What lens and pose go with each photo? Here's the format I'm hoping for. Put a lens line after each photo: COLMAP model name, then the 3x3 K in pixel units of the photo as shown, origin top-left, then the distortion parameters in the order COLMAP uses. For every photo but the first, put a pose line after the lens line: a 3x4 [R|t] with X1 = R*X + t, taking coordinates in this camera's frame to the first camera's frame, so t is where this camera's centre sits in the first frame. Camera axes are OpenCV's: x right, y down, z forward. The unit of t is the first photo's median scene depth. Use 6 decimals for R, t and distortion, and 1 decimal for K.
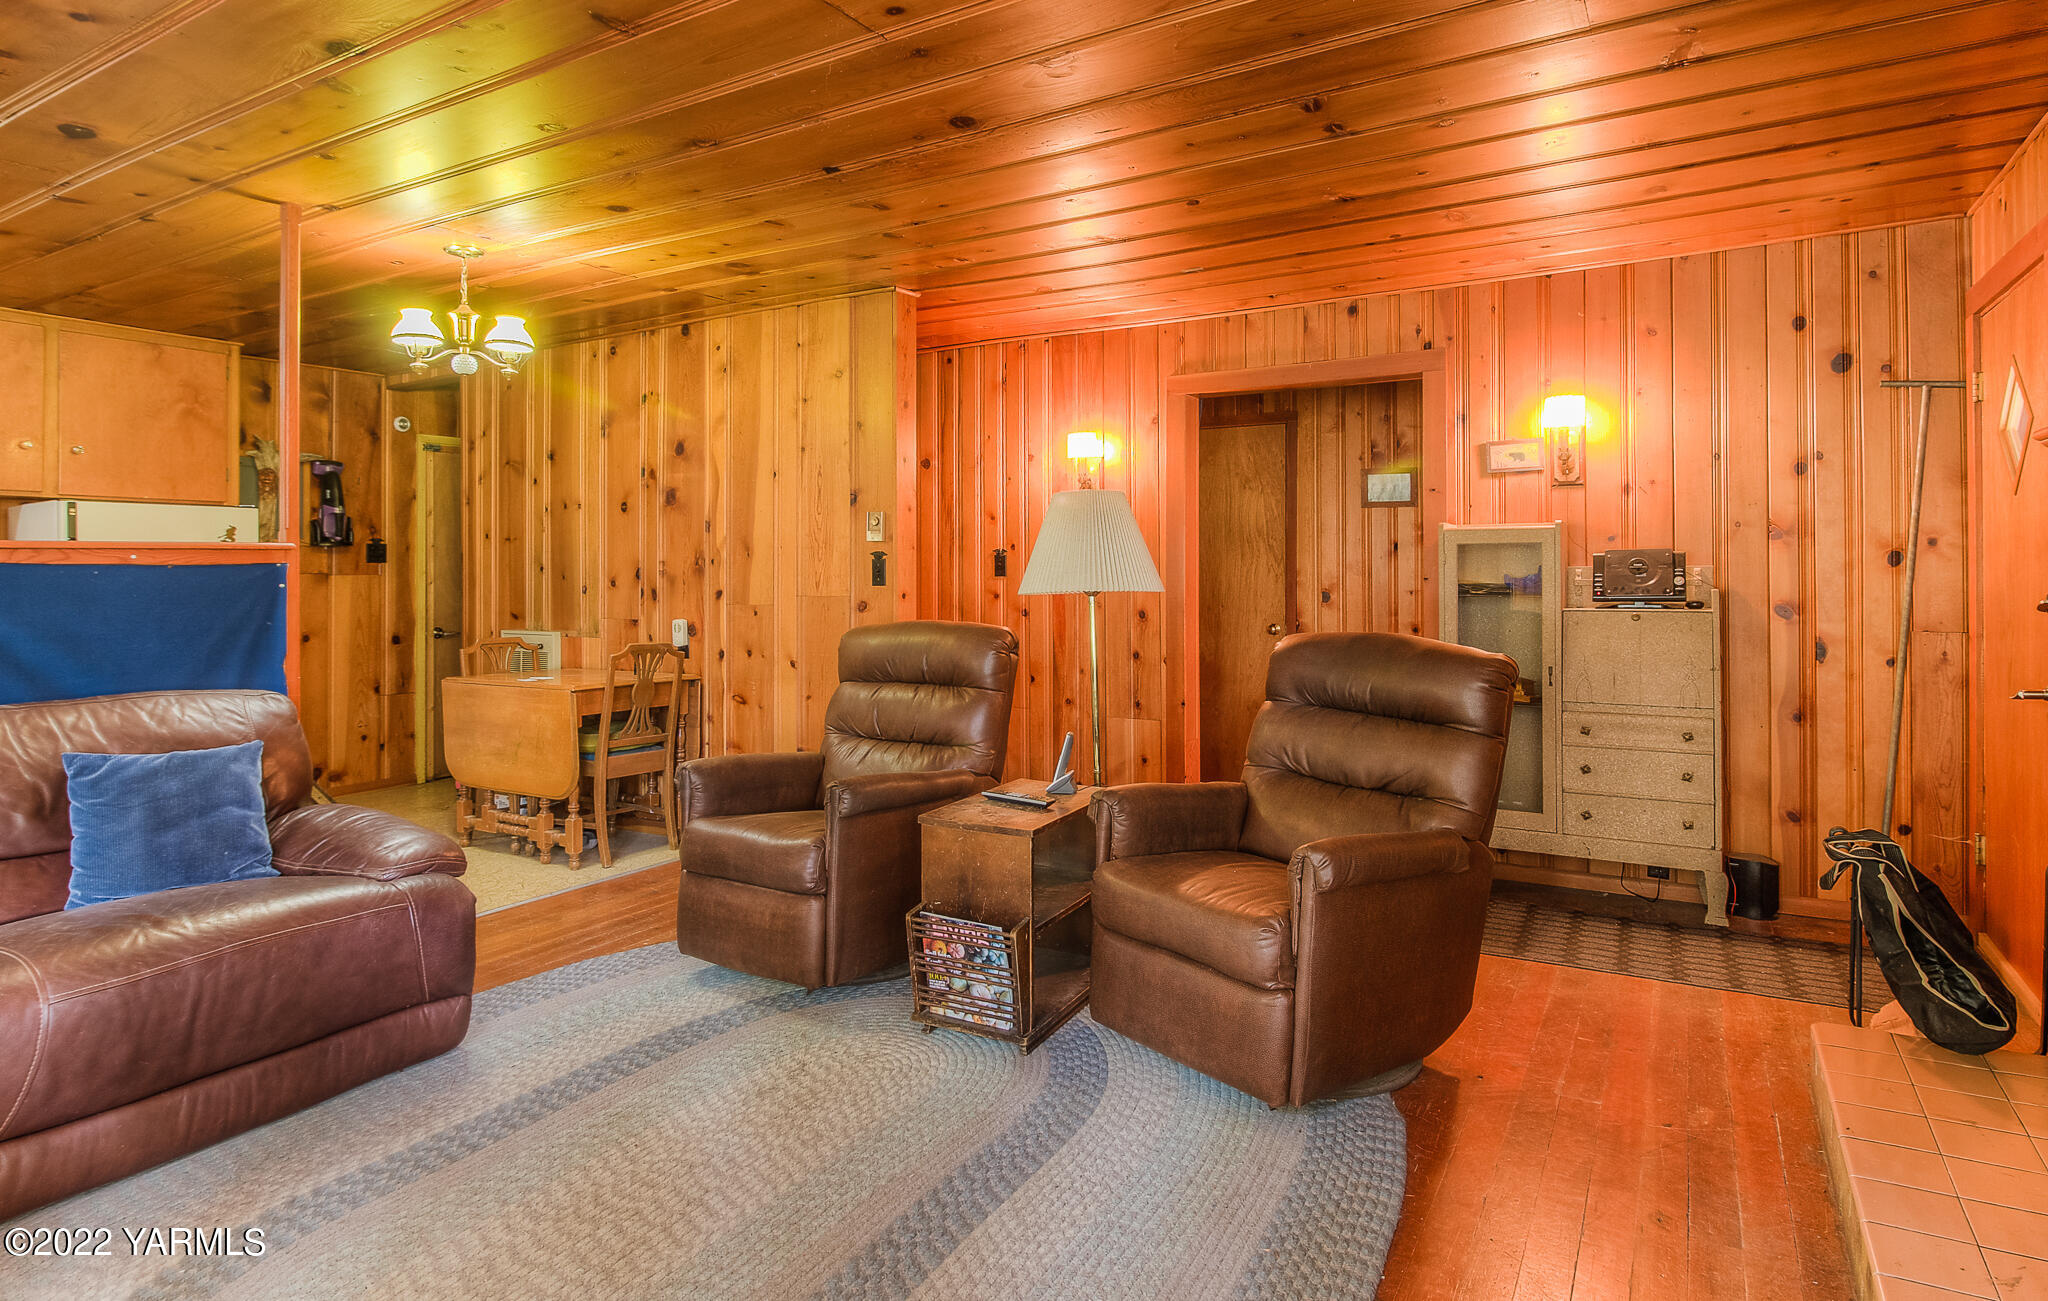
lens RADIAL K [[1111.4, 0, 1068.0], [0, 1111.4, 573.0], [0, 0, 1]] dist [0.009270, -0.001913]
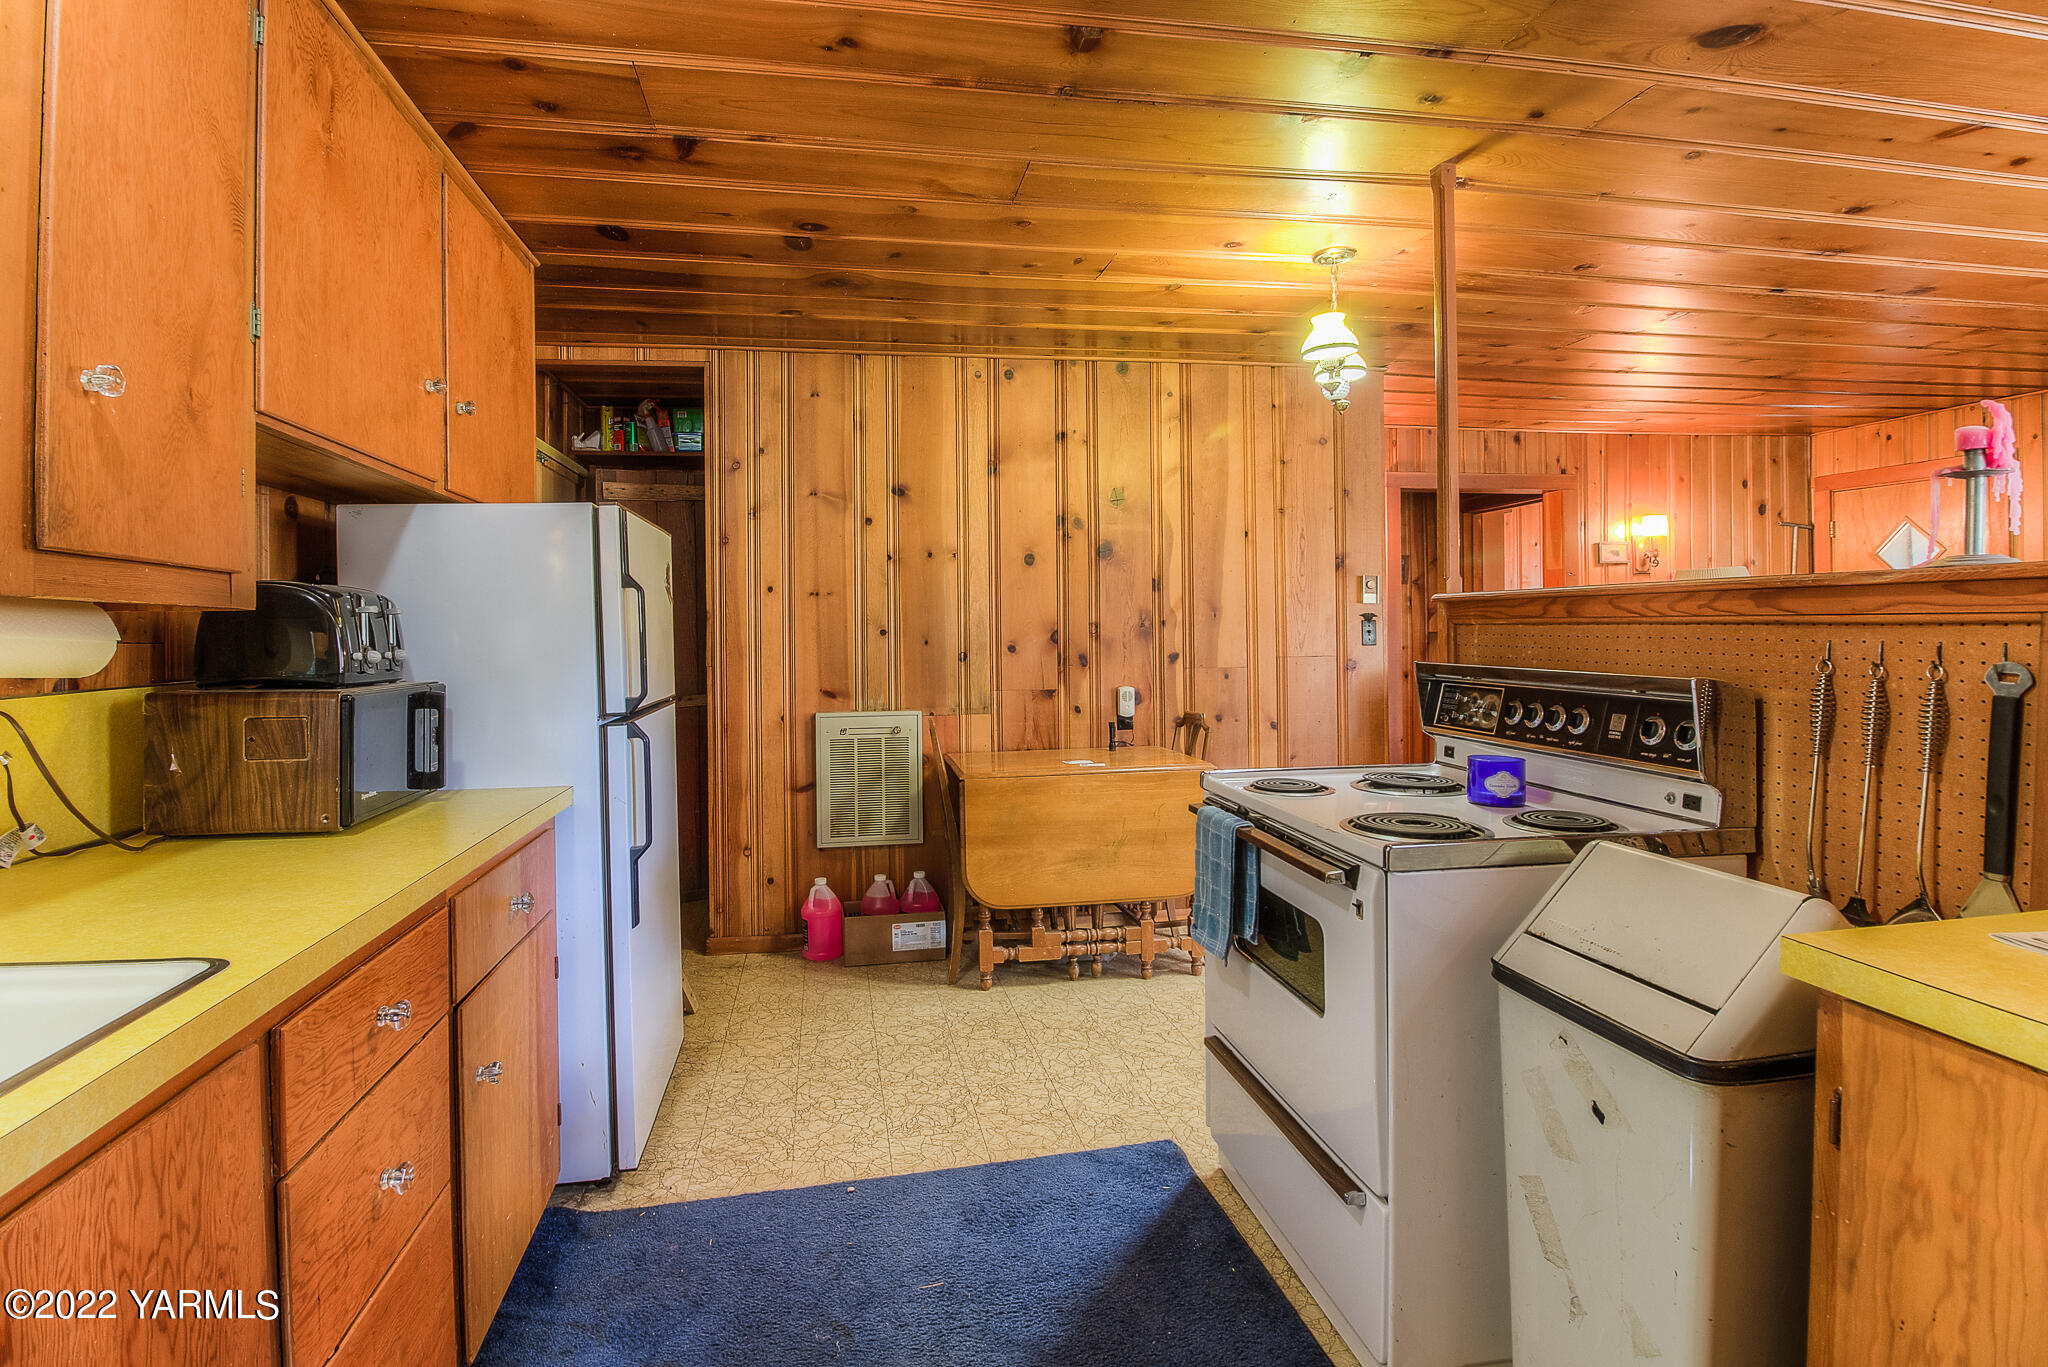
lens RADIAL K [[979.5, 0, 971.9], [0, 979.5, 635.5], [0, 0, 1]] dist [-0.002582, -0.009656]
pose [[0.773151, -0.006871, 0.634185, -0.998367], [0.011057, 0.999935, -0.002646, 0.000499], [-0.634126, 0.009058, 0.773177, 0.485147]]
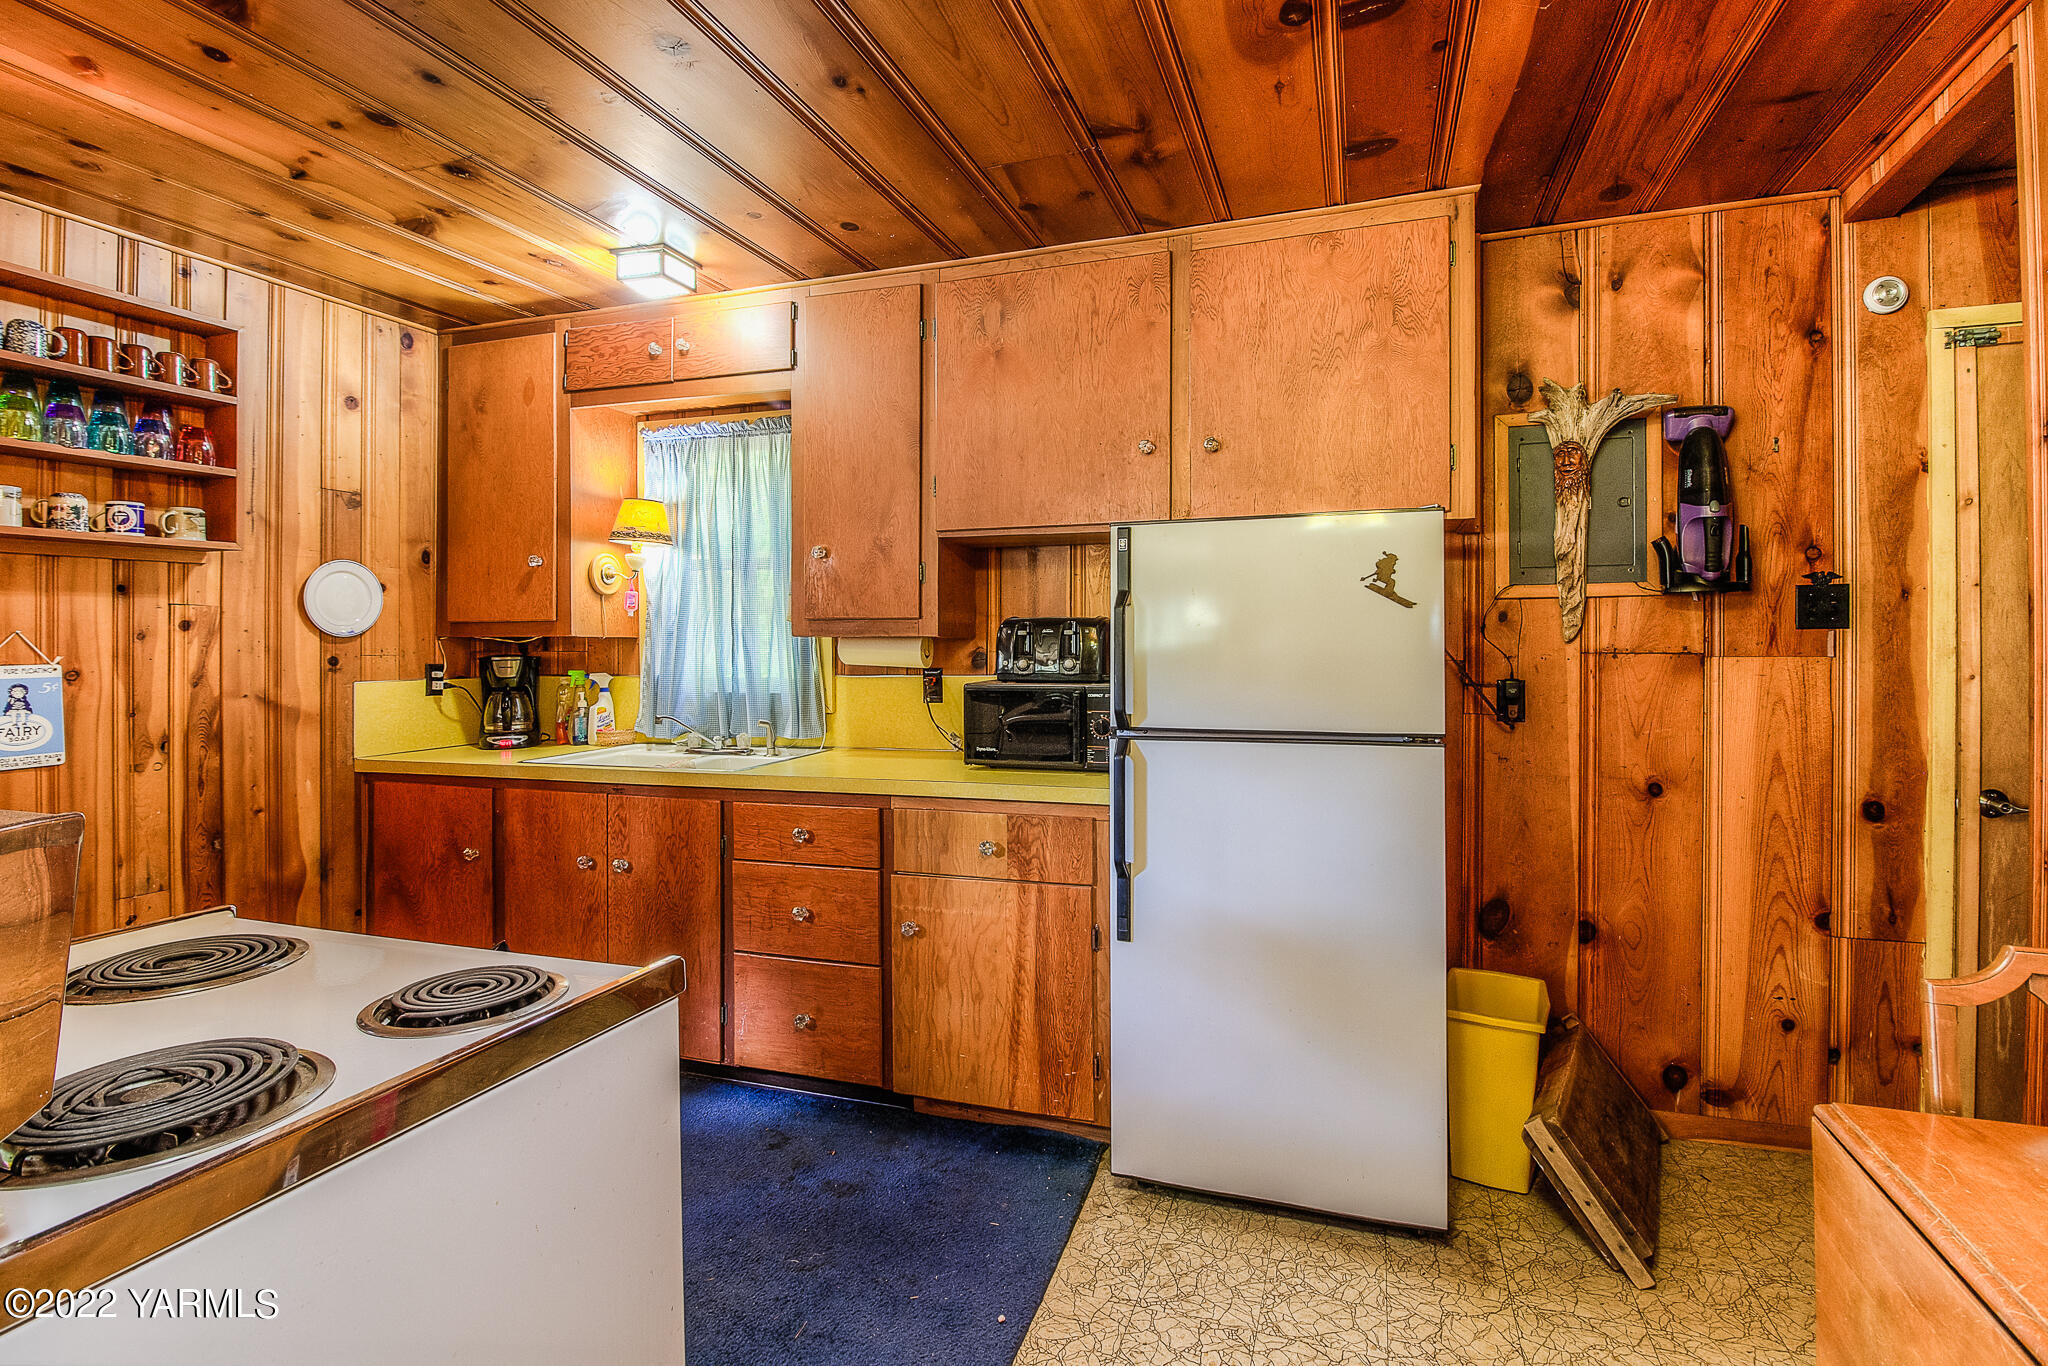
lens RADIAL K [[979.5, 0, 1083.4], [0, 979.5, 645.9], [0, 0, 1]] dist [-0.002582, -0.009656]
pose [[0.199060, 0.003026, -0.979983, -0.391862], [0.002727, 0.999990, 0.003642, -0.006071], [0.979984, -0.003398, 0.199050, 0.824714]]
